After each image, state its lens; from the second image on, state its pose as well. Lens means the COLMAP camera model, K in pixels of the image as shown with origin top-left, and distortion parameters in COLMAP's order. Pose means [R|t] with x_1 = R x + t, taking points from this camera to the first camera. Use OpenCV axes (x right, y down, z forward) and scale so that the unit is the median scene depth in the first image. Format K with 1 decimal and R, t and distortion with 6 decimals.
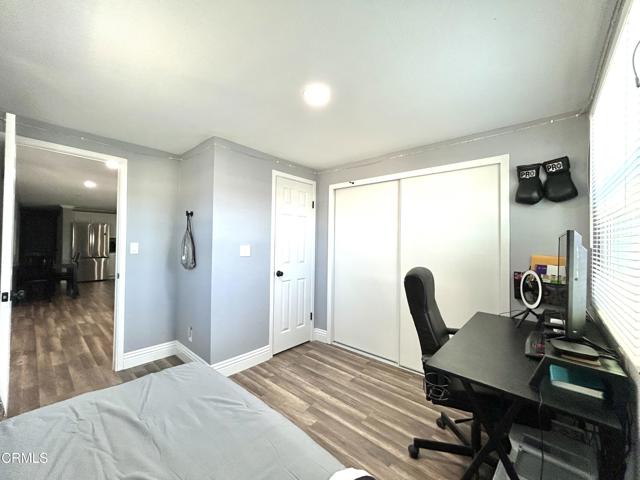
lens RADIAL K [[256.0, 0, 320.0], [0, 256.0, 240.0], [0, 0, 1]] dist [0.000456, 0.000350]
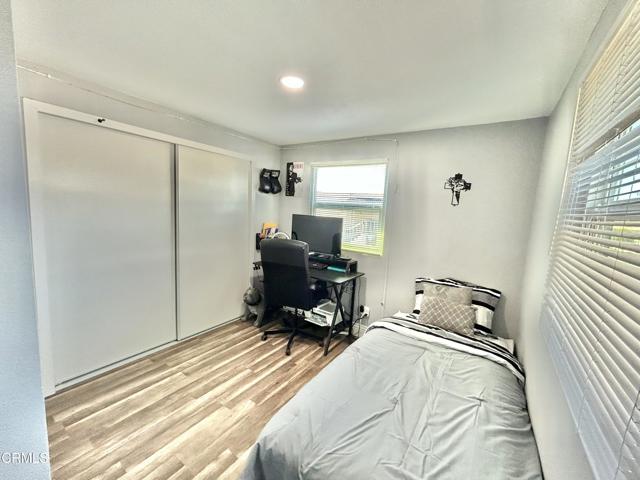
lens RADIAL K [[256.0, 0, 320.0], [0, 256.0, 240.0], [0, 0, 1]] dist [0.000456, 0.000350]
pose [[-0.118854, -0.144468, 0.982345, -0.770892], [-0.065368, 0.988350, 0.137443, -0.074815], [-0.990758, -0.047878, -0.126913, 0.696946]]
